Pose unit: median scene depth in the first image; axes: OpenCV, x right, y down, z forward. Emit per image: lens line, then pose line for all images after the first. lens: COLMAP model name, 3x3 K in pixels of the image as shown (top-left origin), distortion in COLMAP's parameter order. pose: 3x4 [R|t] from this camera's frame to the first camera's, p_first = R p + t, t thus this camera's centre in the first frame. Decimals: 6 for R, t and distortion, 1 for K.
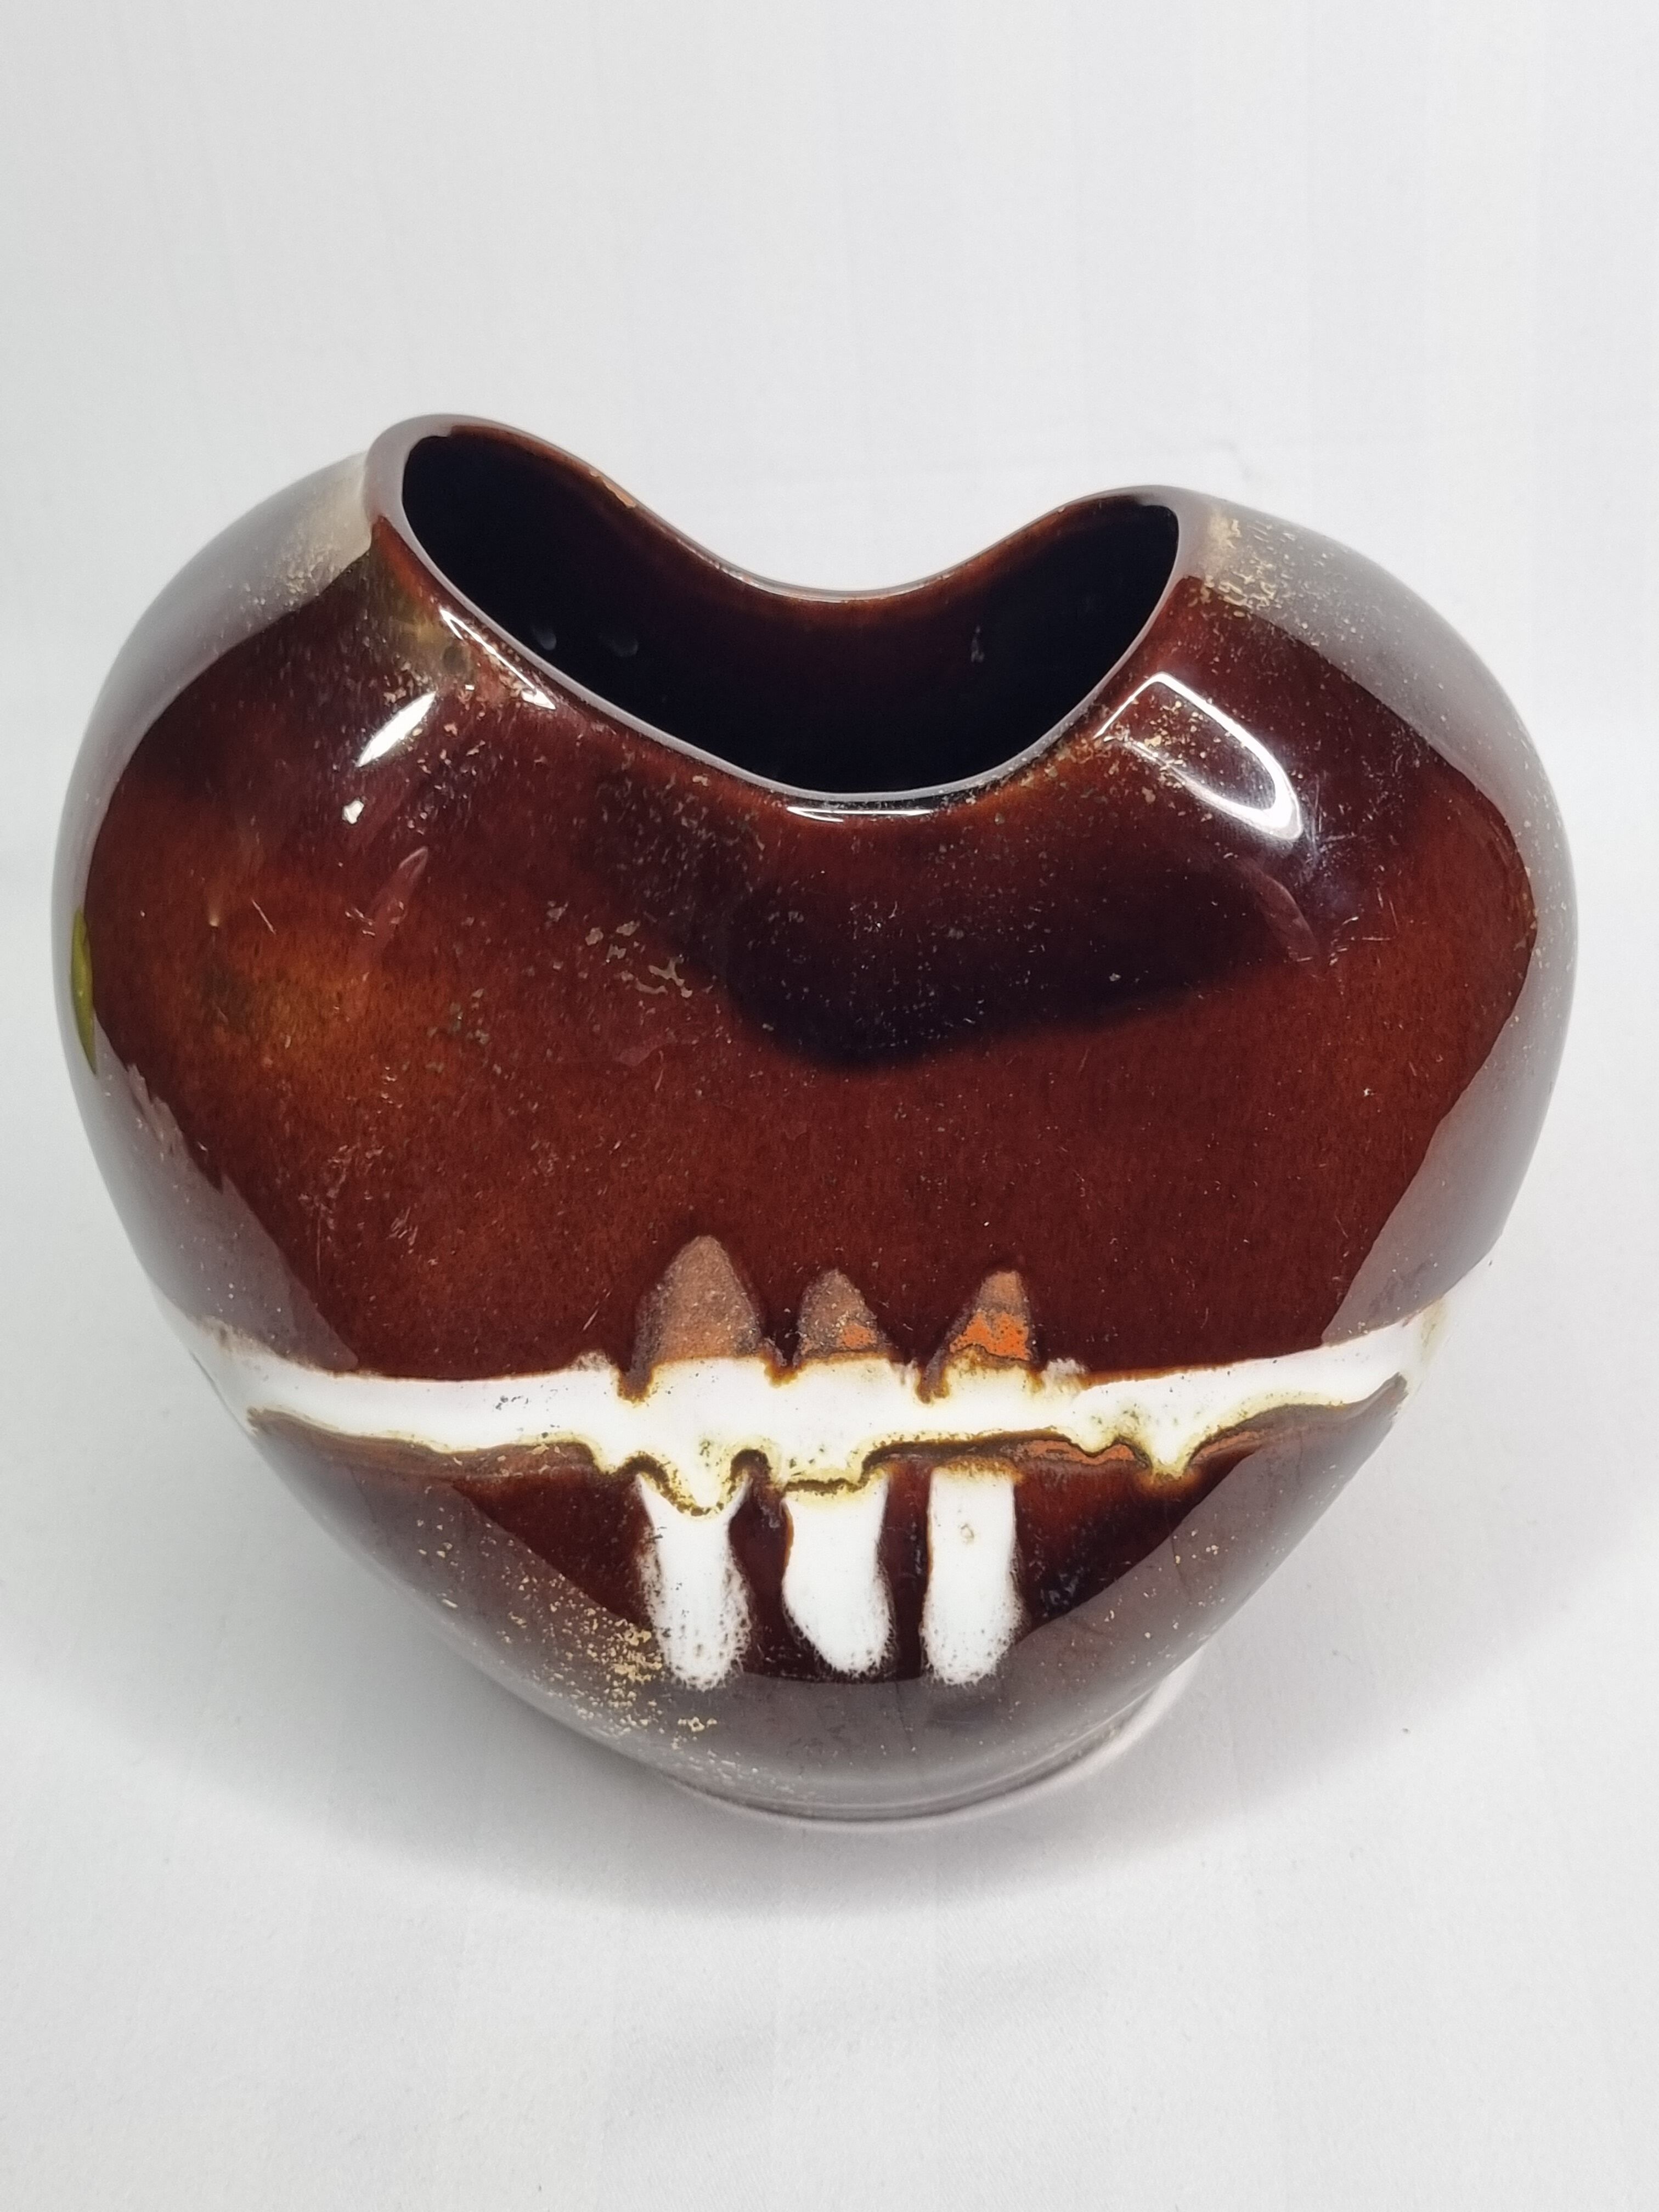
lens RADIAL K [[3087.4, 0, 882.6], [0, 3087.4, 1079.7], [0, 0, 1]] dist [0.007596, -0.098567]
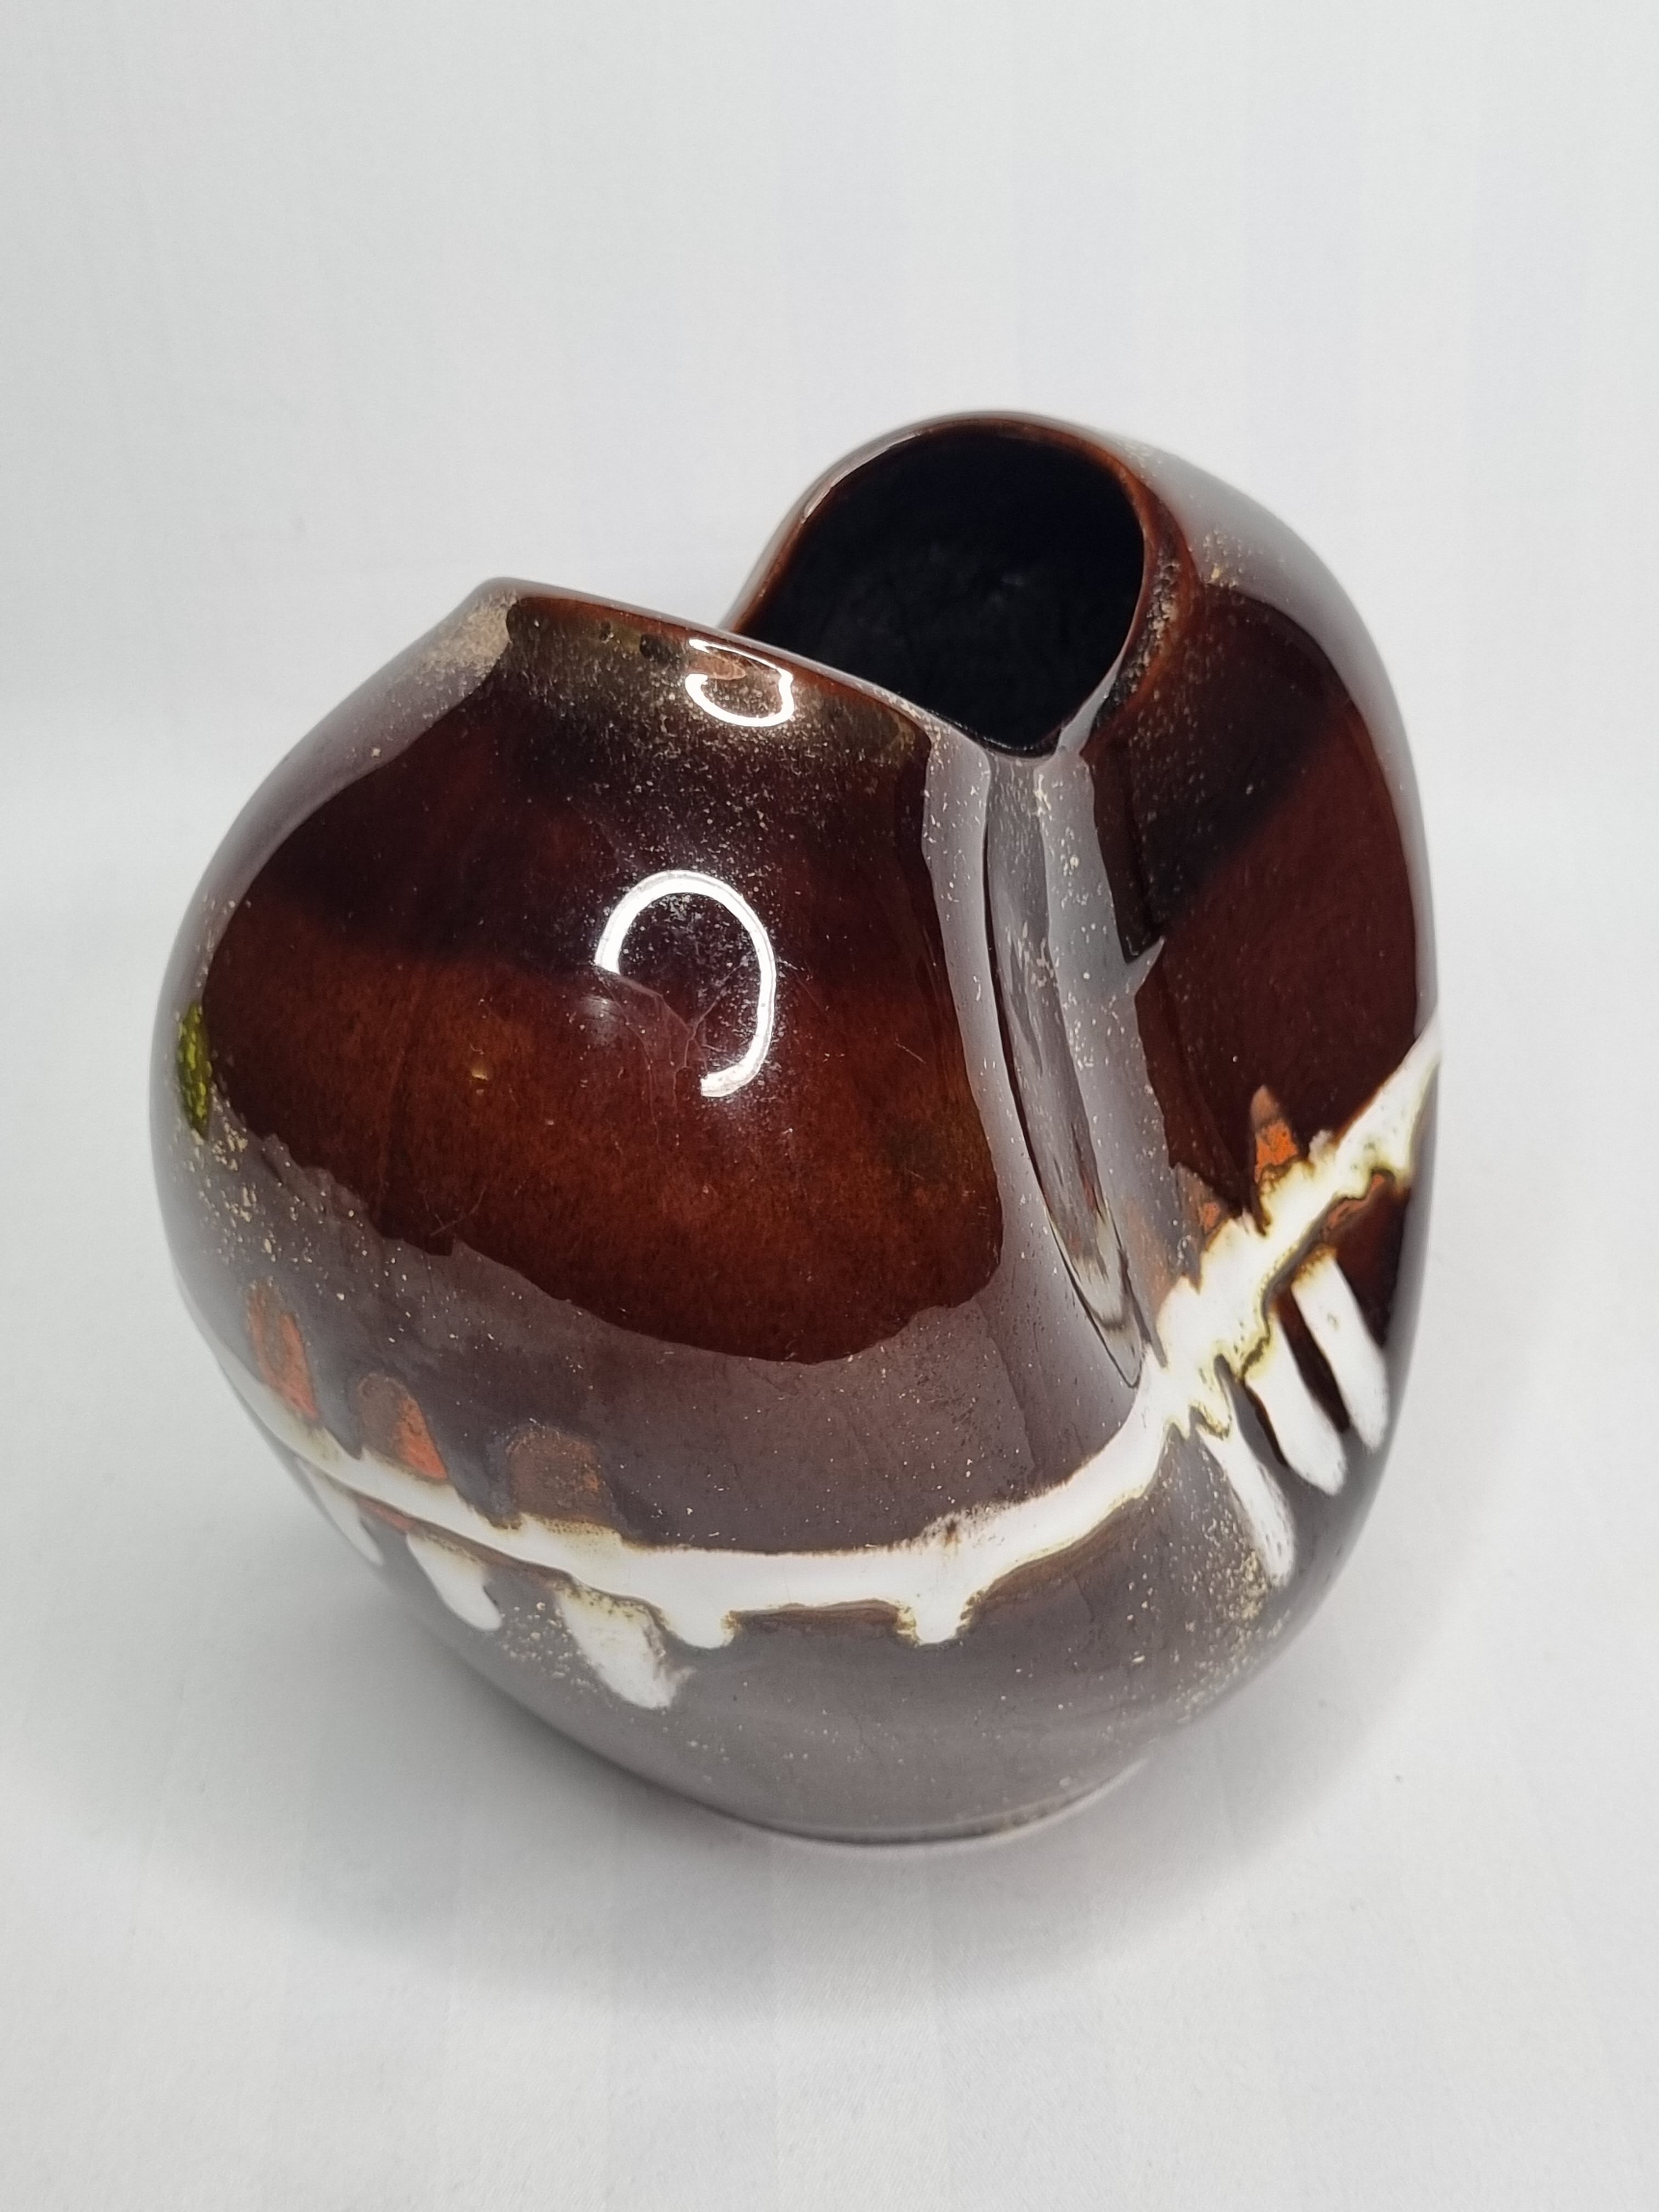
lens RADIAL K [[3087.4, 0, 882.6], [0, 3087.4, 1079.7], [0, 0, 1]] dist [0.007596, -0.098567]
pose [[0.518355, -0.453205, 0.725199, -0.815228], [0.500584, 0.848355, 0.172365, -0.194481], [-0.693343, 0.273677, 0.666616, 0.367930]]
